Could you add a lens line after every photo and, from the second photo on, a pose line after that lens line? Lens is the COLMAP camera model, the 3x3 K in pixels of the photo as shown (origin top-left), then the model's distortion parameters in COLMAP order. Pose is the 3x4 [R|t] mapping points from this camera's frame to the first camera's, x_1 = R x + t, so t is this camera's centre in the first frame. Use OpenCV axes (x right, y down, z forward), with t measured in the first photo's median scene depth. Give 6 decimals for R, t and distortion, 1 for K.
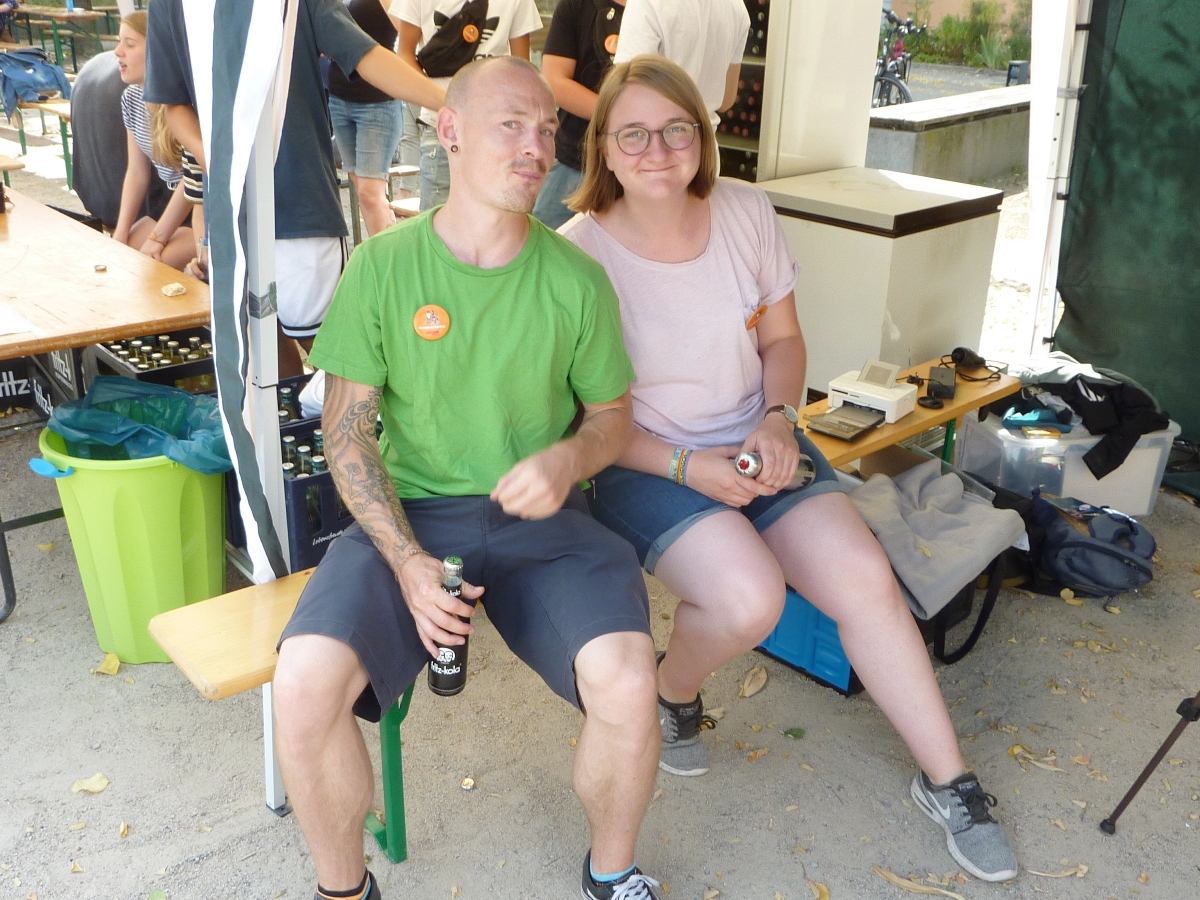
lens RADIAL K [[1222.4, 0, 600.9], [0, 1222.4, 448.8], [0, 0, 1]] dist [-0.024871, 0.000000]
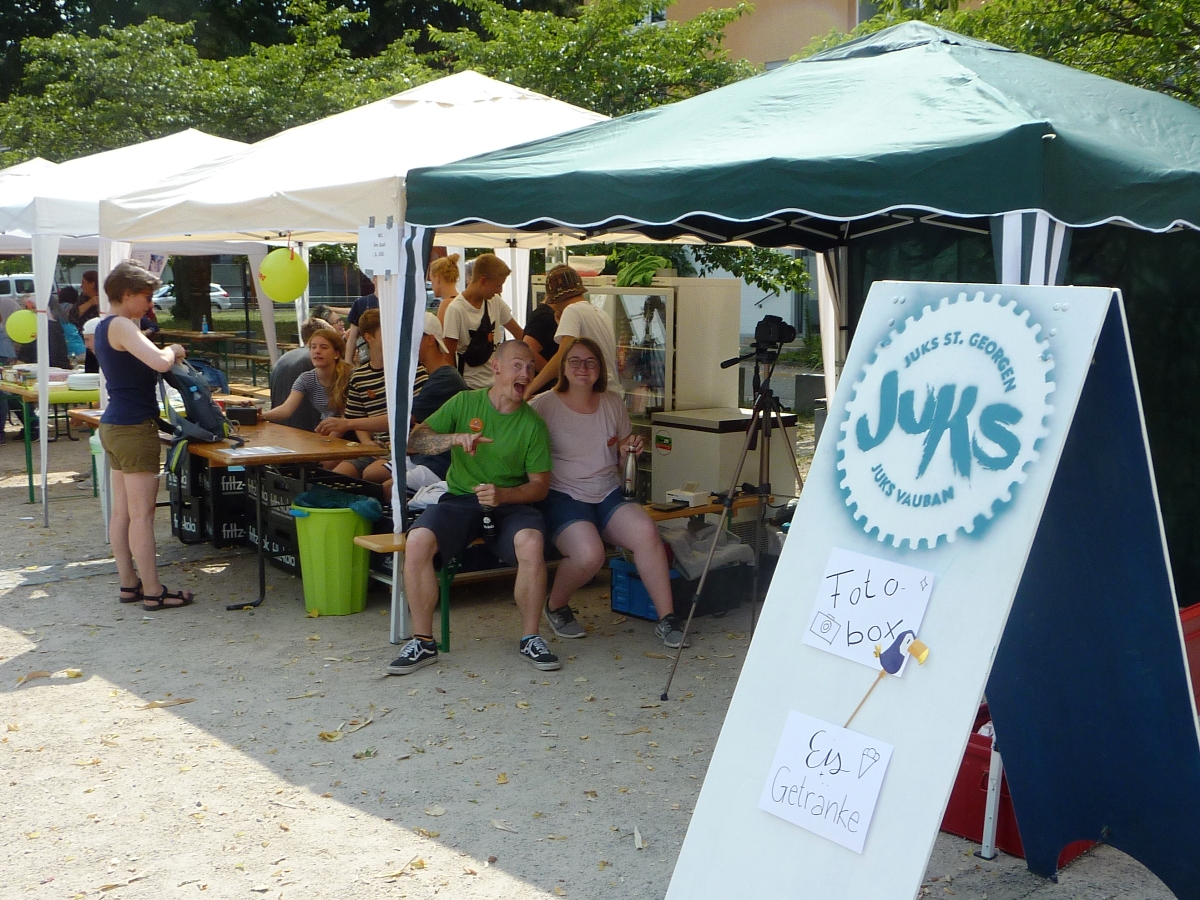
lens RADIAL K [[1222.4, 0, 599.6], [0, 1222.4, 449.7], [0, 0, 1]] dist [-0.024871, 0.000000]
pose [[0.998167, -0.000769, -0.060507, 0.169958], [-0.014397, 0.968187, -0.249813, 0.333638], [0.058775, 0.250226, 0.966402, -0.849544]]
